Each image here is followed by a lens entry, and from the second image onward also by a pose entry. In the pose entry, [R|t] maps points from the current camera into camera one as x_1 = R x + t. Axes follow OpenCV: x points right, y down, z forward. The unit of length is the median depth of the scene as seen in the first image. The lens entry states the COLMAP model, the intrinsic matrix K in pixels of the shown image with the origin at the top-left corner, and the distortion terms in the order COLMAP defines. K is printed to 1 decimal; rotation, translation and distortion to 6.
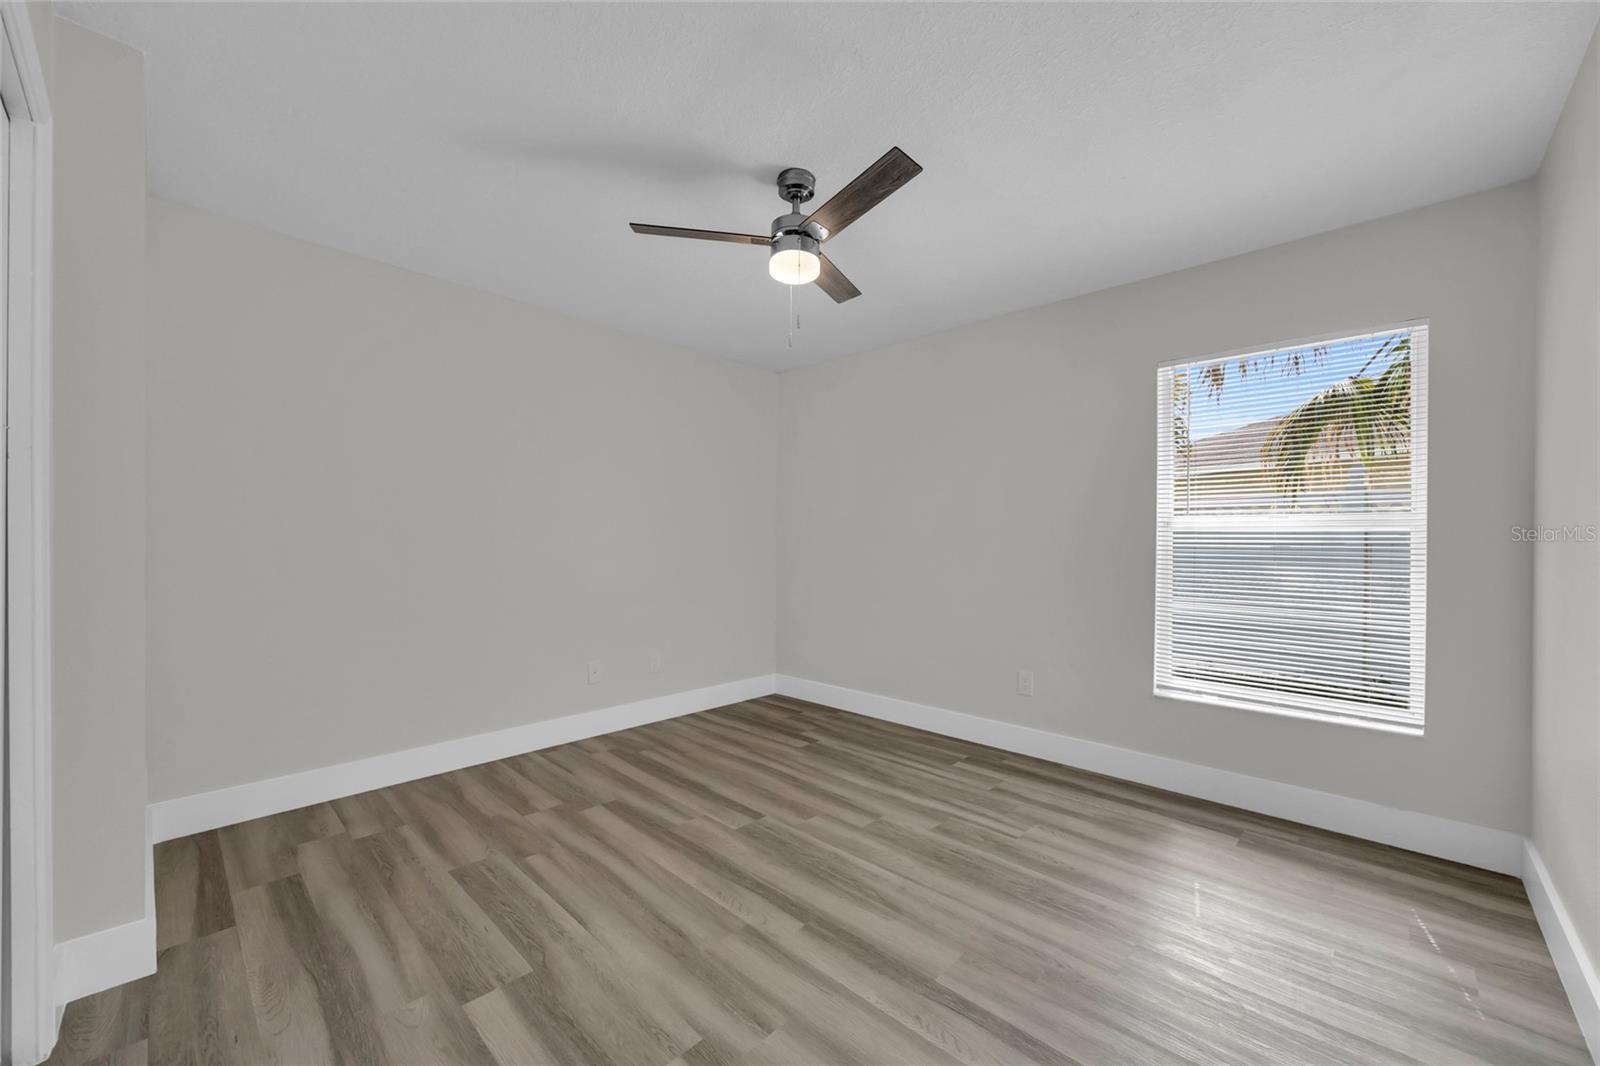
lens RADIAL K [[622.0, 0, 798.4], [0, 622.0, 538.3], [0, 0, 1]] dist [-0.001511, -0.000065]
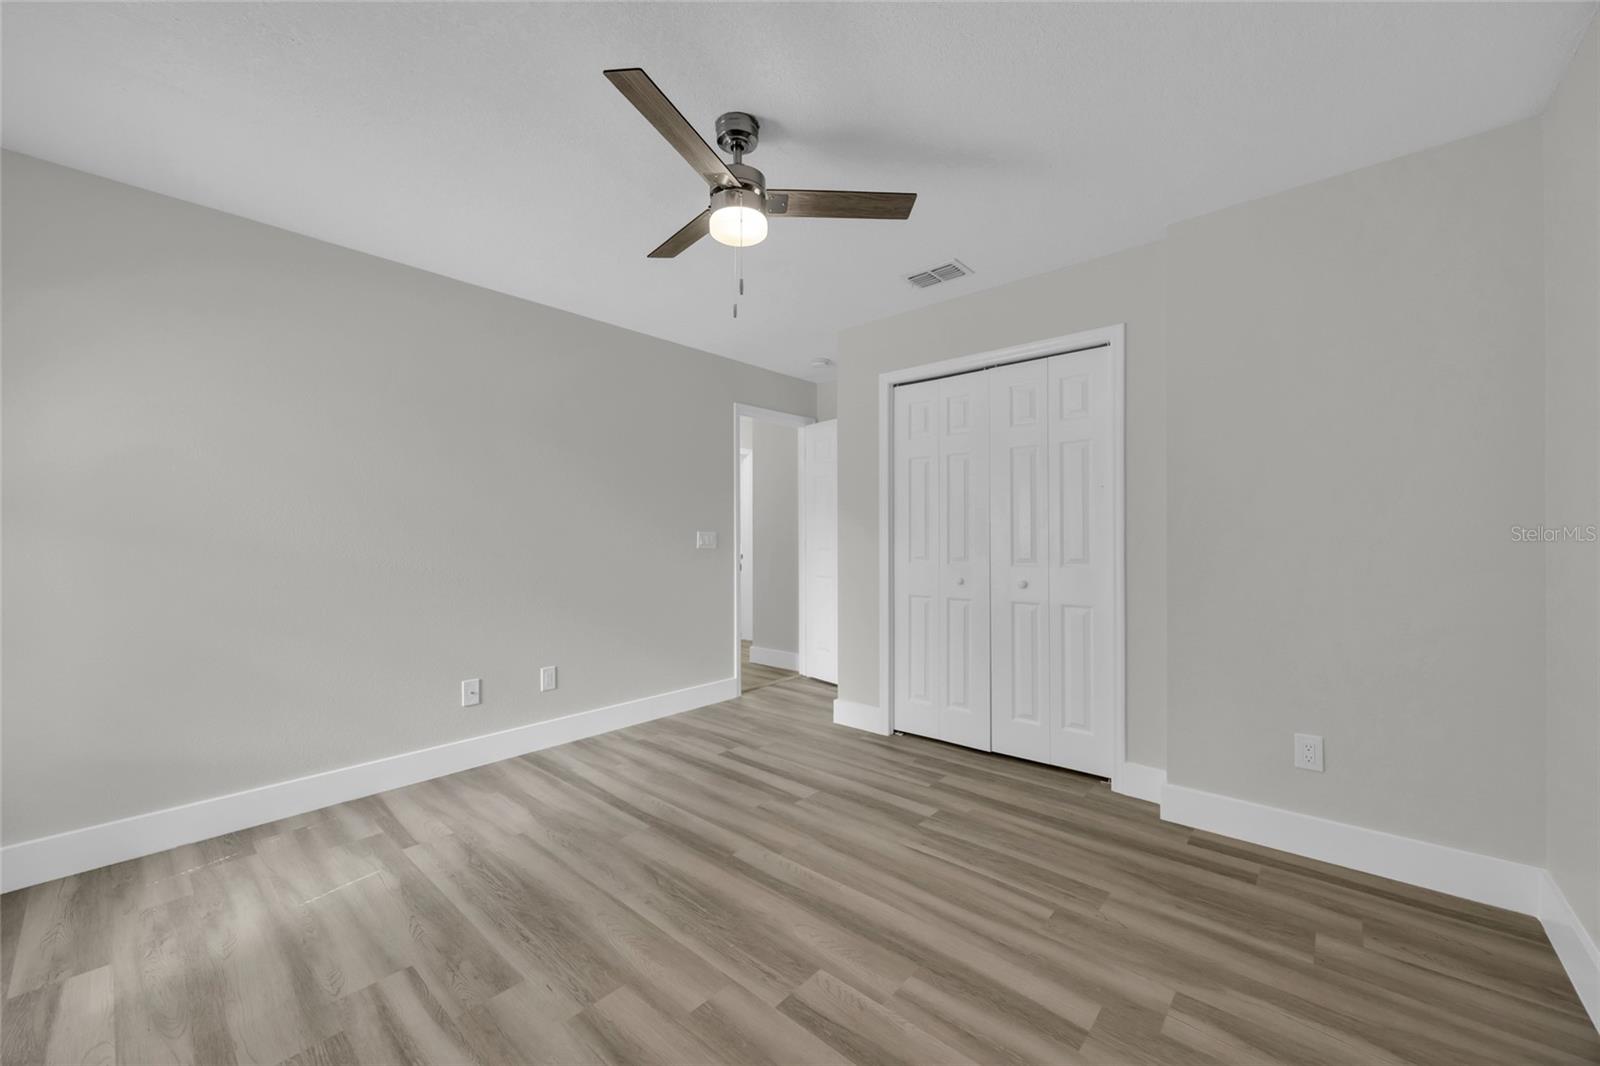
lens RADIAL K [[622.0, 0, 798.4], [0, 622.0, 538.3], [0, 0, 1]] dist [-0.001511, -0.000065]
pose [[-0.999044, -0.002270, -0.043660, -0.056651], [-0.002252, 0.999997, -0.000450, 0.005942], [0.043661, -0.000352, -0.999046, 1.951138]]
